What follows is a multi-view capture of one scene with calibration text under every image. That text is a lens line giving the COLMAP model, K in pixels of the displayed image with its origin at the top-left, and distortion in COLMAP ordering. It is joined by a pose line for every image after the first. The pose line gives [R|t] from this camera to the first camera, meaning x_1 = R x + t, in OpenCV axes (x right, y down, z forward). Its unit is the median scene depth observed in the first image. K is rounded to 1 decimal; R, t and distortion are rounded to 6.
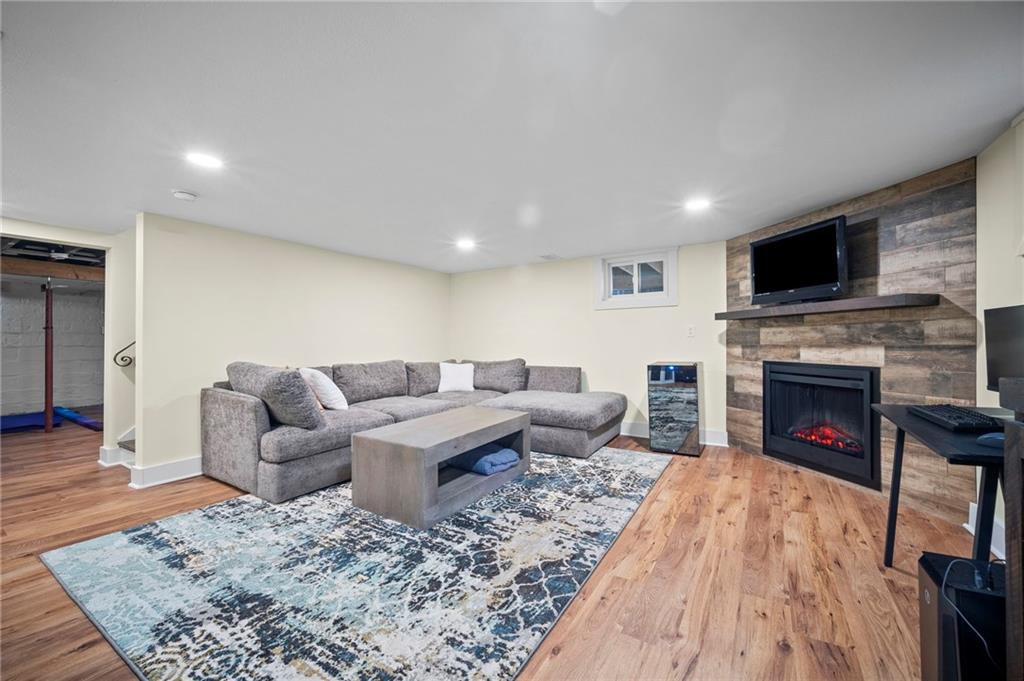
lens RADIAL K [[408.0, 0, 510.4], [0, 408.0, 338.8], [0, 0, 1]] dist [-0.000857, 0.000866]
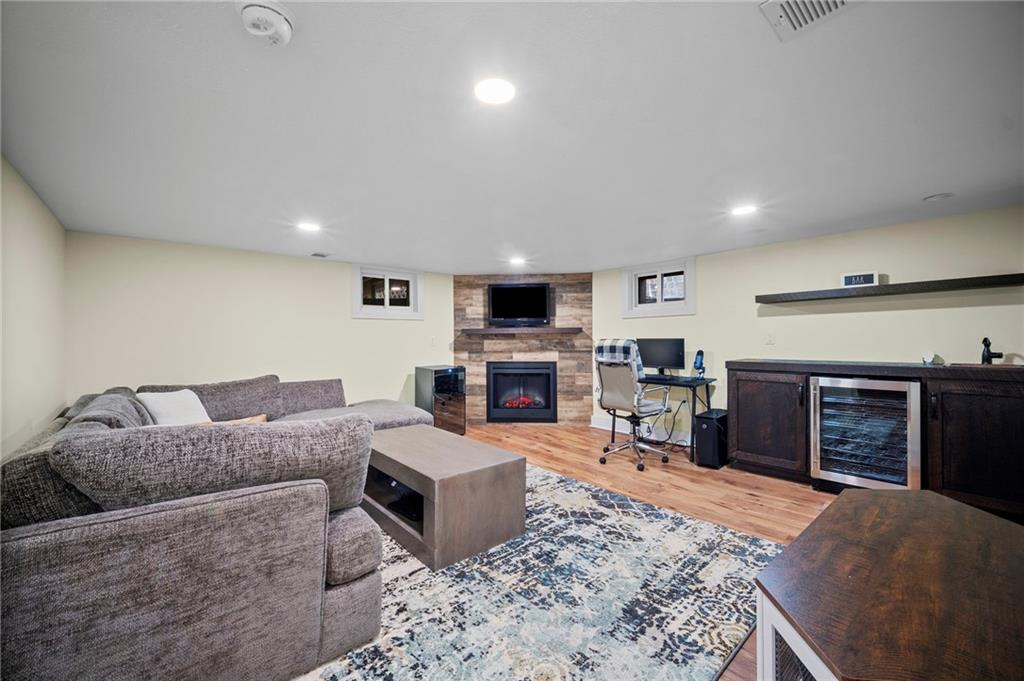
lens RADIAL K [[408.0, 0, 512.8], [0, 408.0, 339.7], [0, 0, 1]] dist [-0.000857, 0.000866]
pose [[0.278894, 0.002324, 0.960319, -1.236982], [-0.002802, 0.999995, -0.001607, -0.038746], [-0.960318, -0.002243, 0.278899, 0.720864]]
